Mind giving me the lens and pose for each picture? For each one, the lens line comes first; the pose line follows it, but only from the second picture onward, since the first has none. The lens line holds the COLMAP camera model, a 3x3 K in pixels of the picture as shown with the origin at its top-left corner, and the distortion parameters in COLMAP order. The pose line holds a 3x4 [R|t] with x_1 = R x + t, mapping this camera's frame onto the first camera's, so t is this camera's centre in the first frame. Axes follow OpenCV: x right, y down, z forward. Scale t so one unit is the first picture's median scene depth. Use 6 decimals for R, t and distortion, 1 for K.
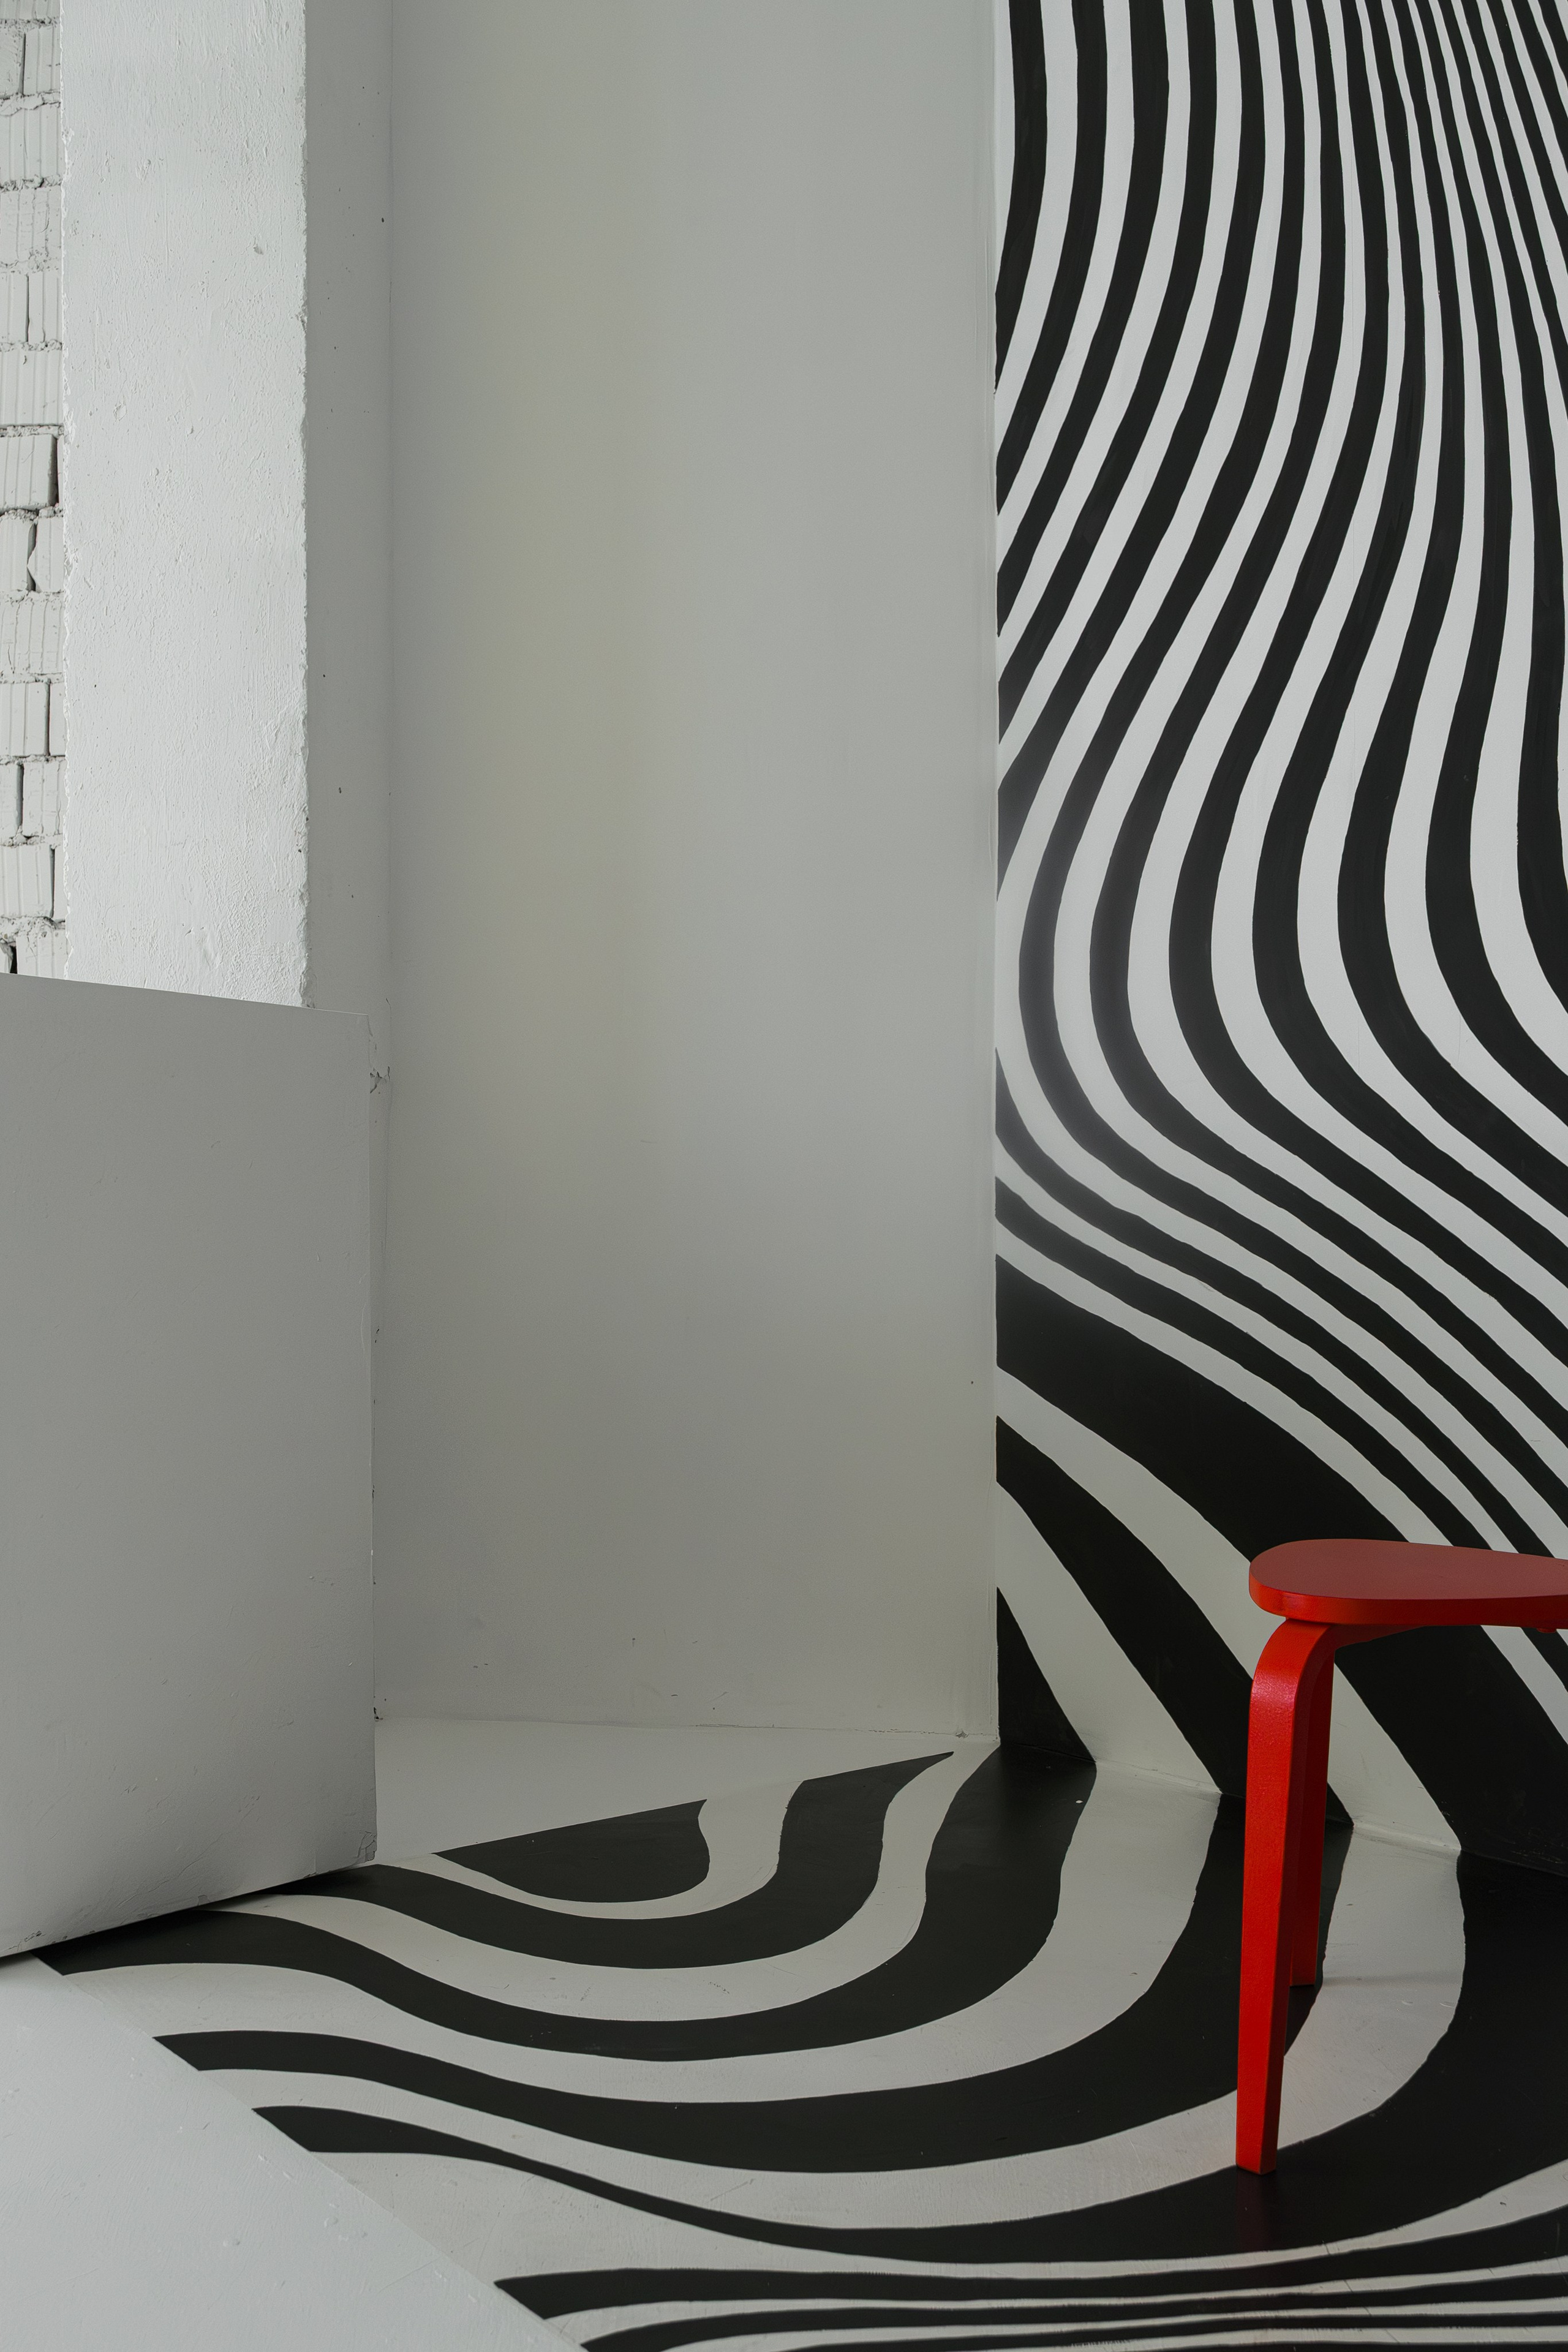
lens RADIAL K [[2158.7, 0, 812.8], [0, 2158.7, 1227.2], [0, 0, 1]] dist [0.009624, 0.000000]
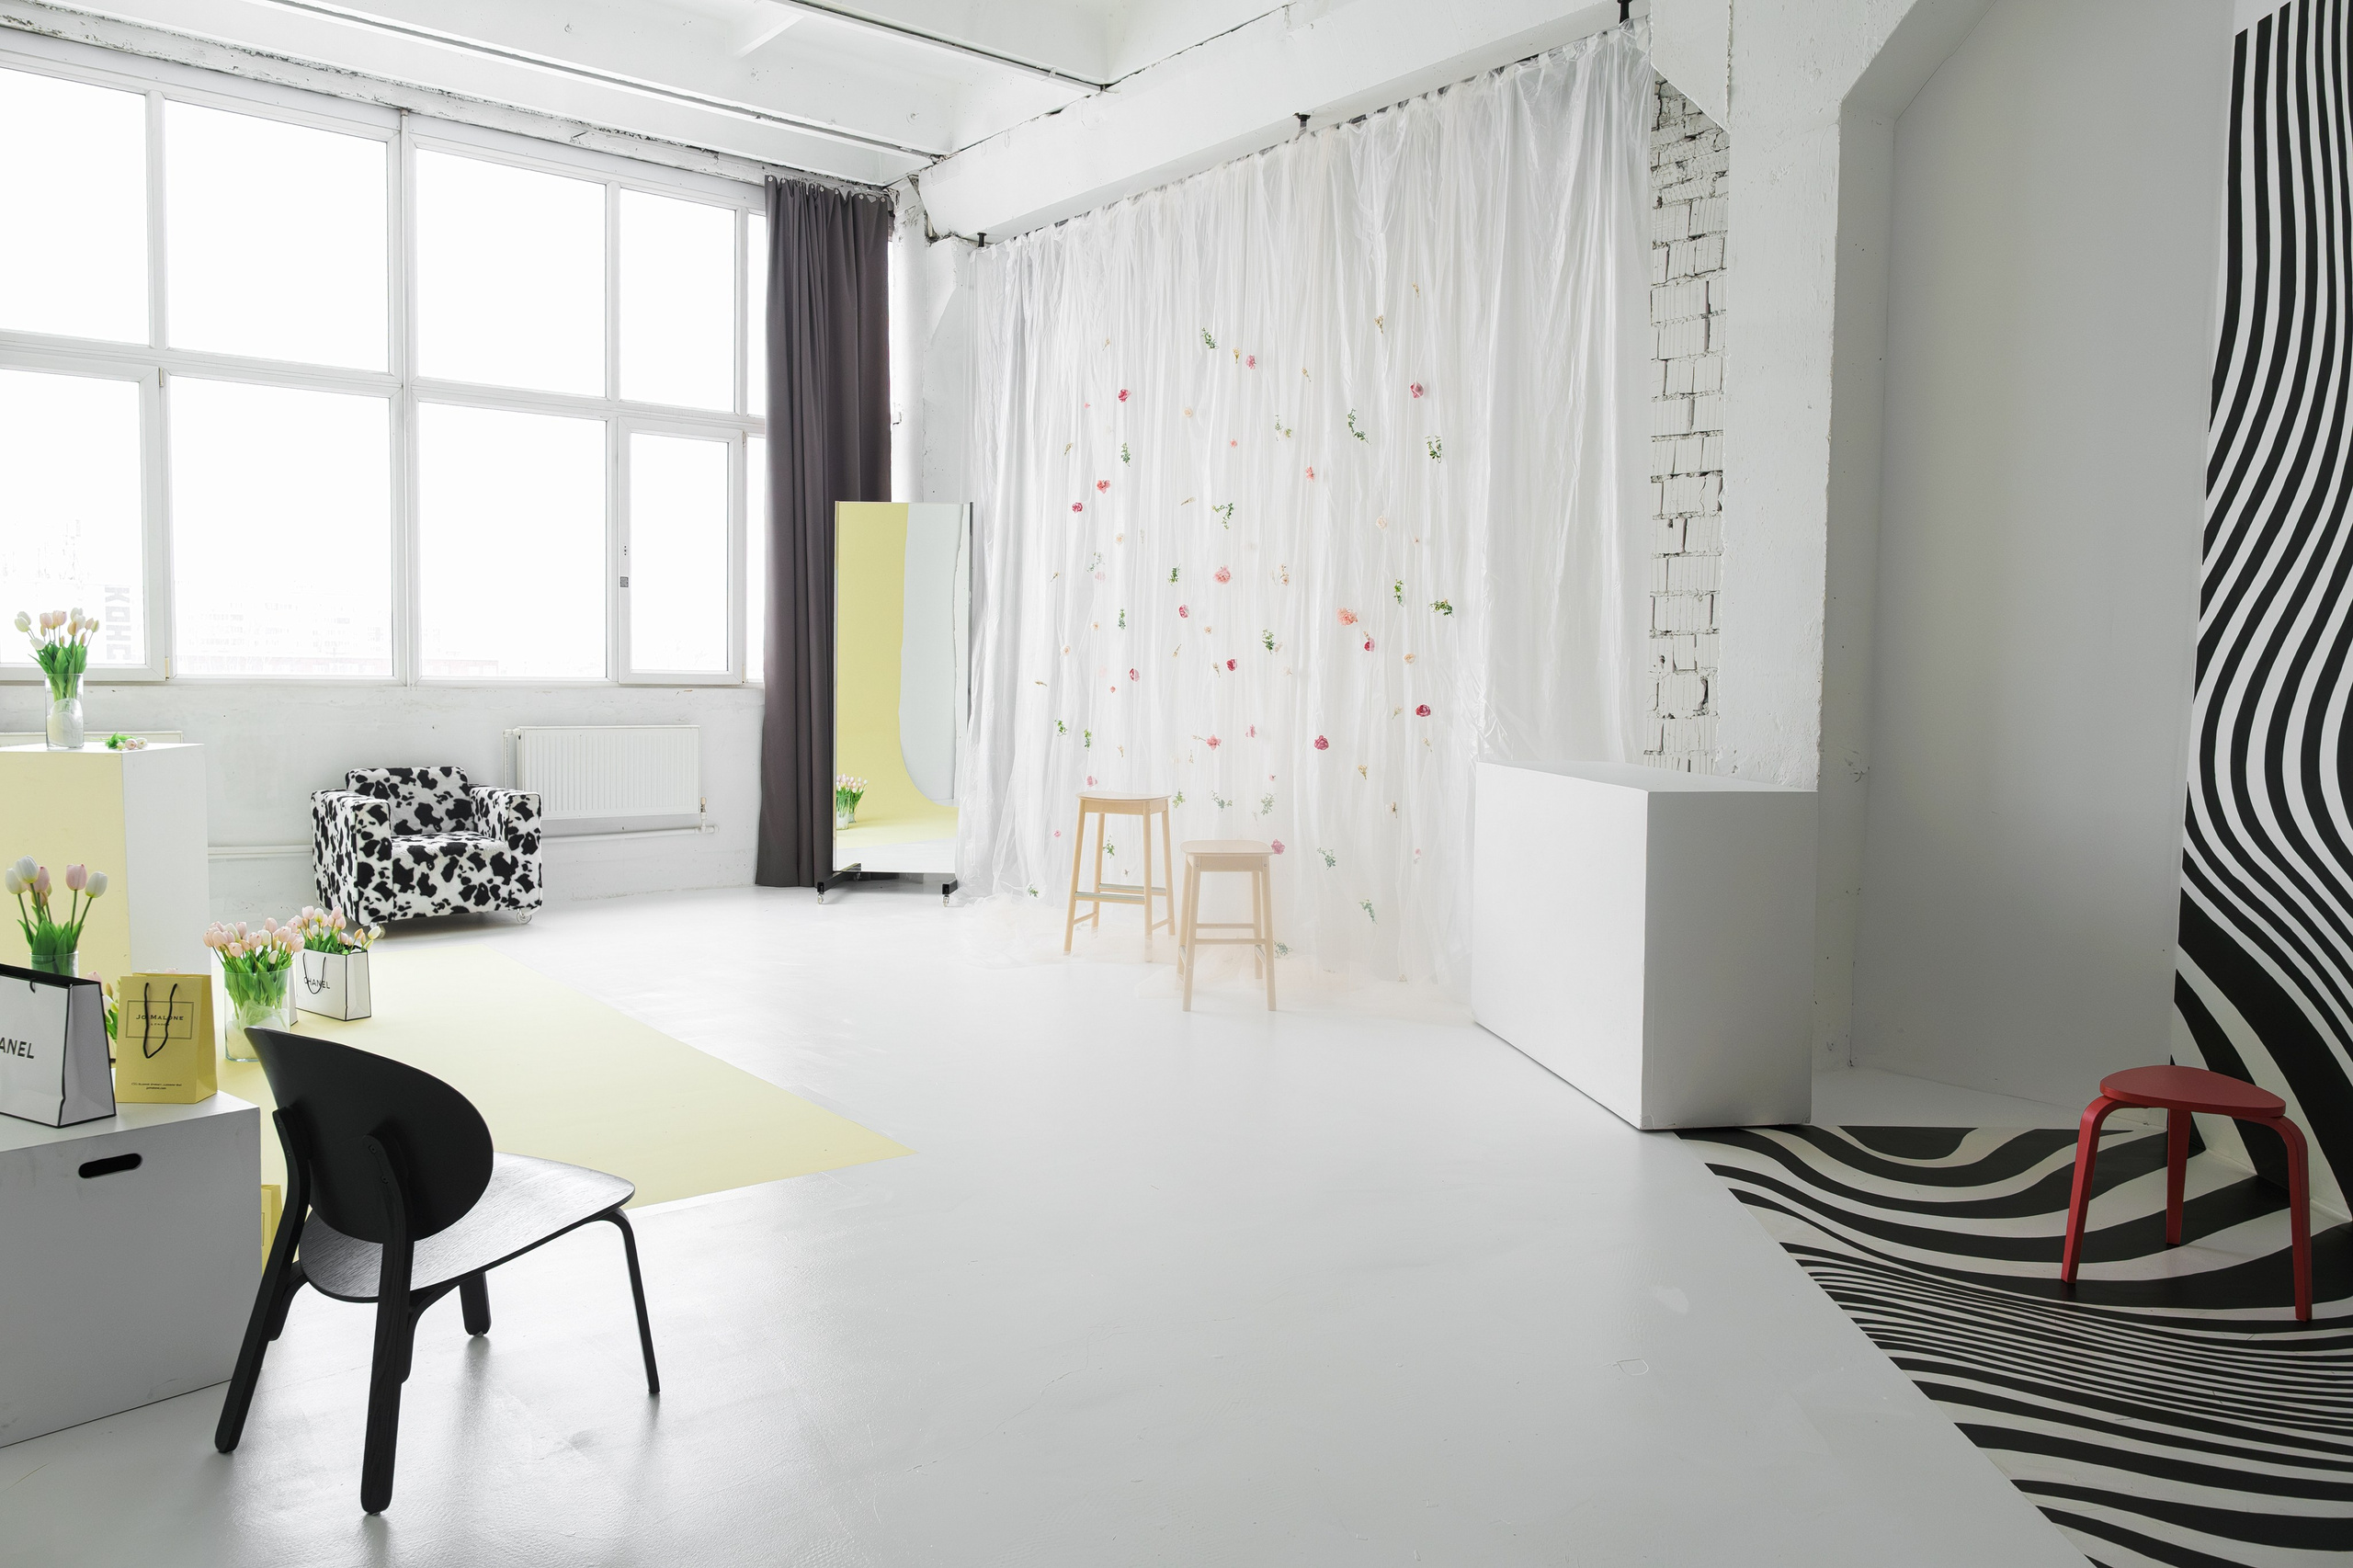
lens RADIAL K [[1661.3, 0, 1123.3], [0, 1661.3, 784.6], [0, 0, 1]] dist [0.002712, -0.003238]
pose [[0.741585, 0.056900, -0.668441, 0.389371], [0.013073, 0.994982, 0.099200, -0.250255], [0.670731, -0.082304, 0.737120, -0.771867]]
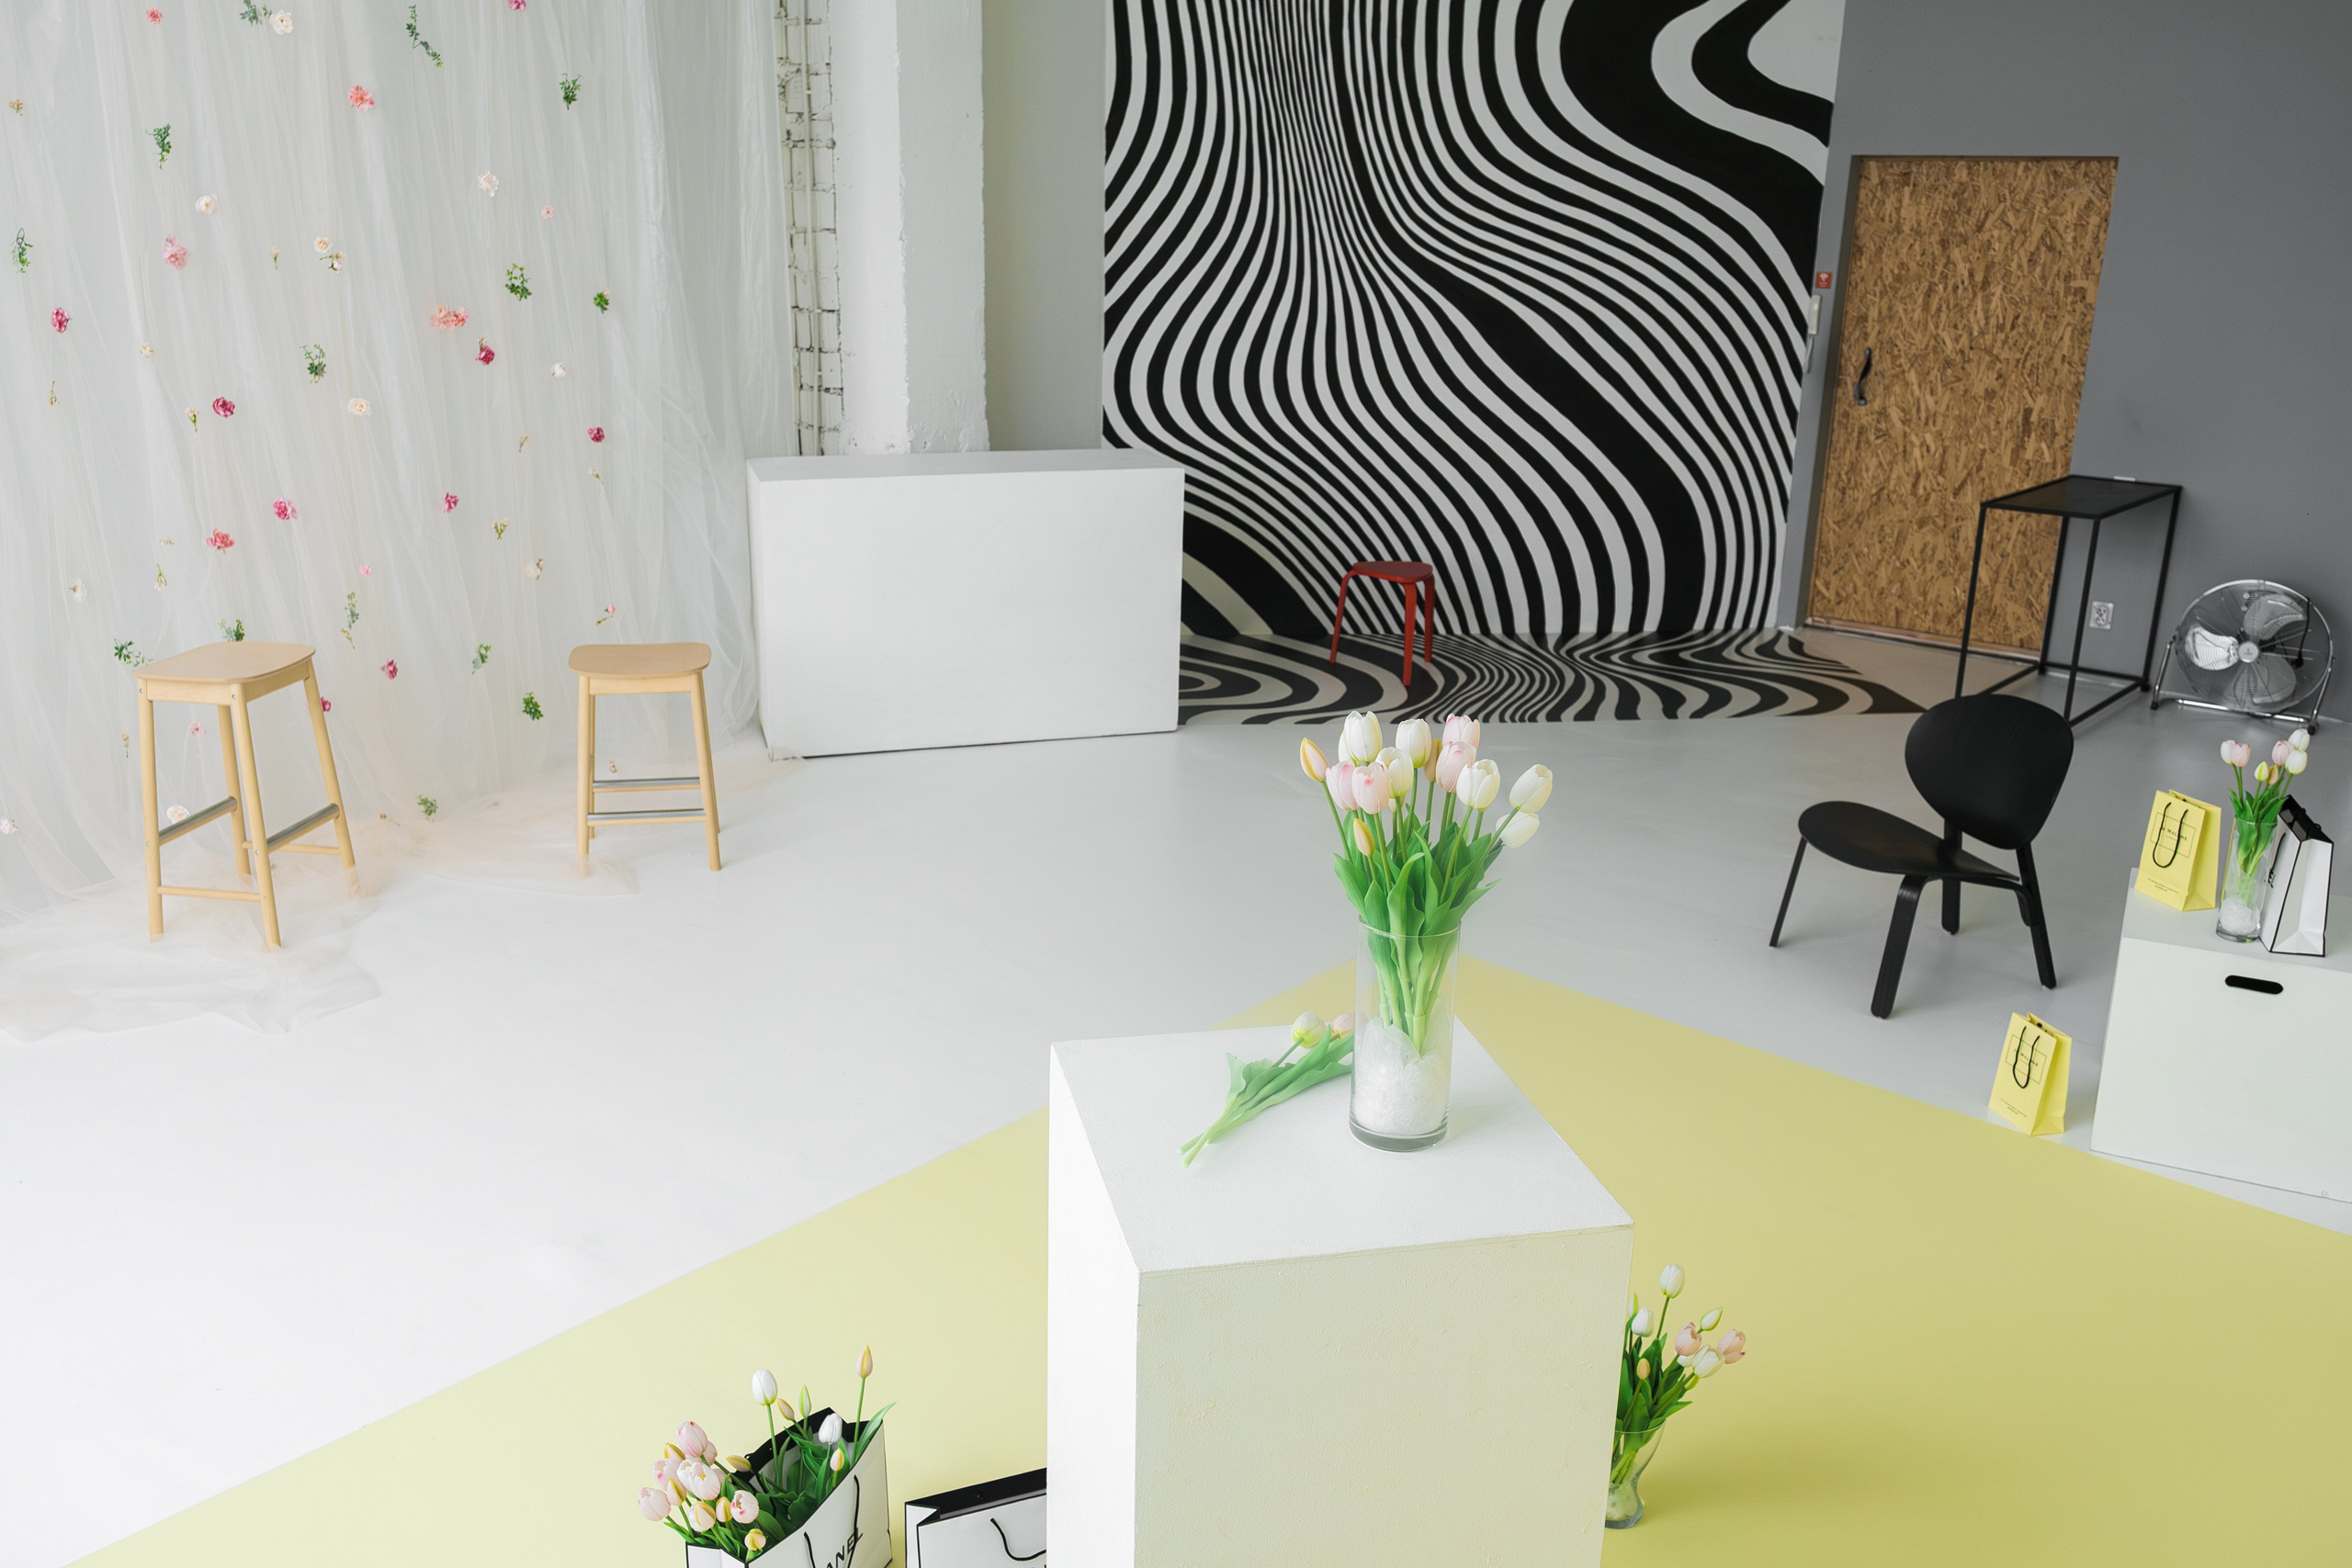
lens RADIAL K [[1974.8, 0, 1165.8], [0, 1974.8, 776.8], [0, 0, 1]] dist [0.037400, -0.018036]
pose [[0.516418, -0.245630, 0.820352, -2.290584], [-0.047609, 0.948262, 0.313899, -0.469535], [-0.855012, -0.201160, 0.478006, -0.477161]]
